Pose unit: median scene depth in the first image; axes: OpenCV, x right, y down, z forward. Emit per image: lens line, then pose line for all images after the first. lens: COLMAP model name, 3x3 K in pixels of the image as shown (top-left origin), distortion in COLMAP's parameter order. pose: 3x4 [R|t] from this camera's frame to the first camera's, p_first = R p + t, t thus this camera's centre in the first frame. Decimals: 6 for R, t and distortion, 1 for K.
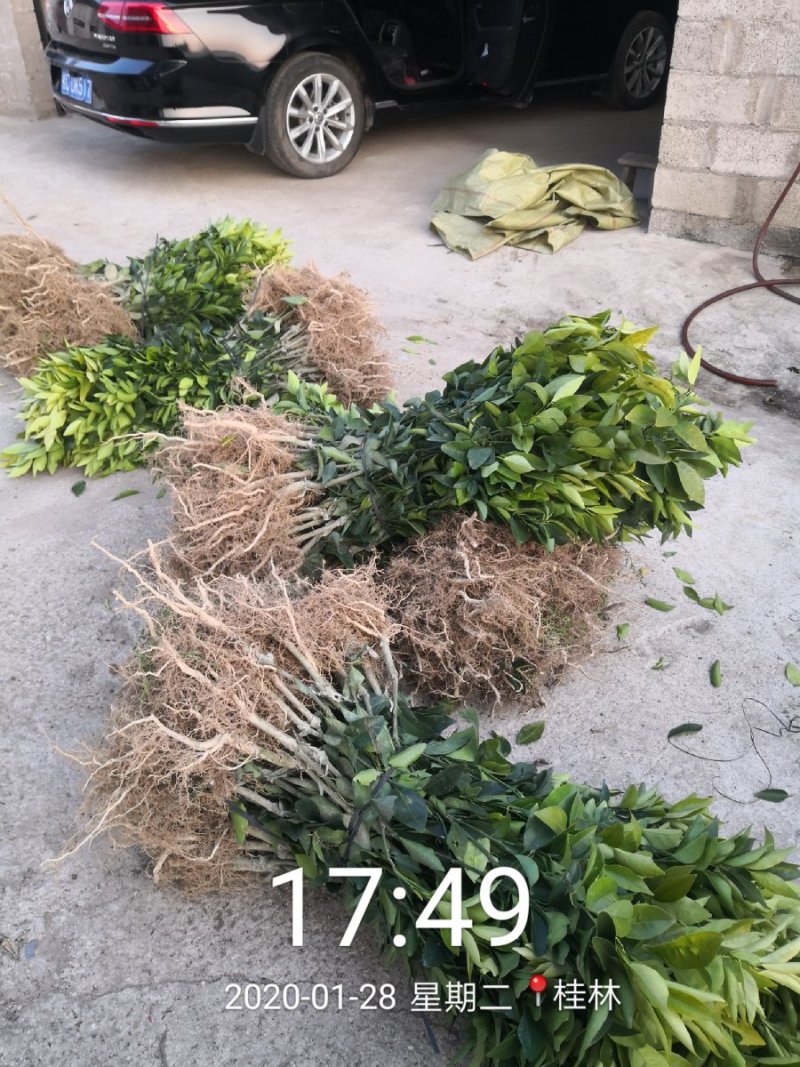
lens RADIAL K [[868.0, 0, 400.0], [0, 868.0, 533.5], [0, 0, 1]] dist [0.050793, -0.079542]
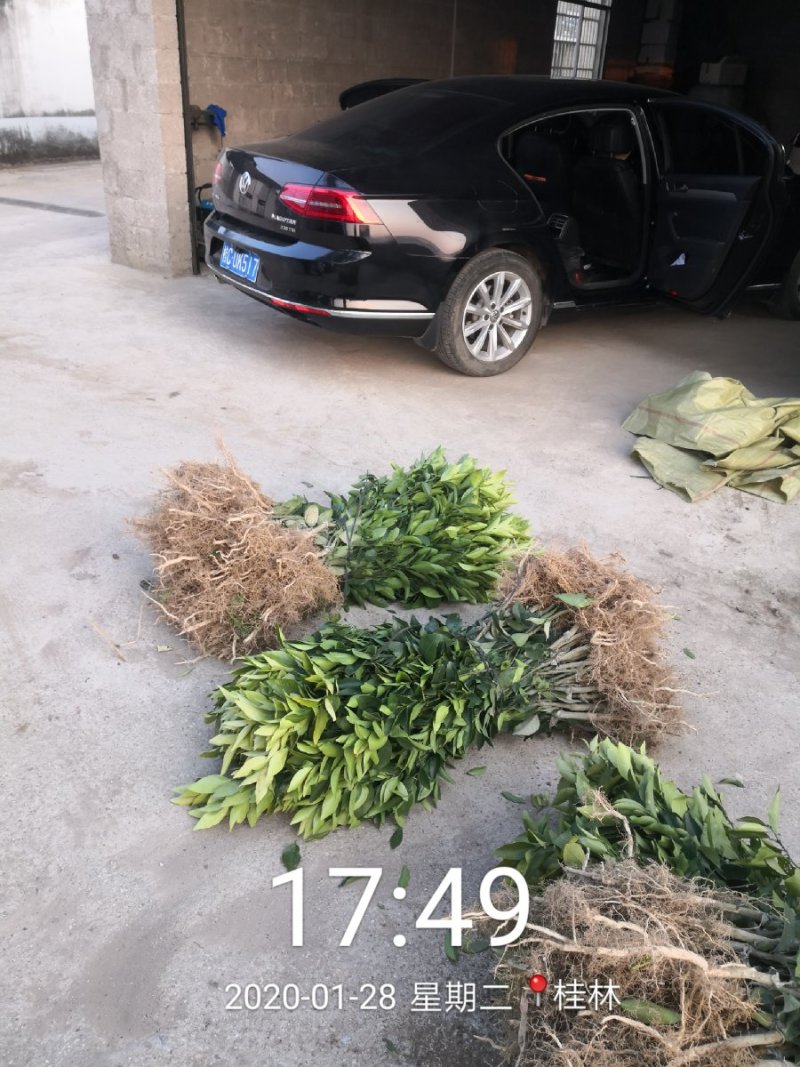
lens RADIAL K [[868.0, 0, 400.0], [0, 868.0, 533.5], [0, 0, 1]] dist [0.050793, -0.079542]
pose [[0.995181, 0.092526, -0.032466, -0.181403], [-0.096162, 0.985675, -0.138557, -0.145776], [0.019180, 0.141011, 0.989822, 0.160618]]
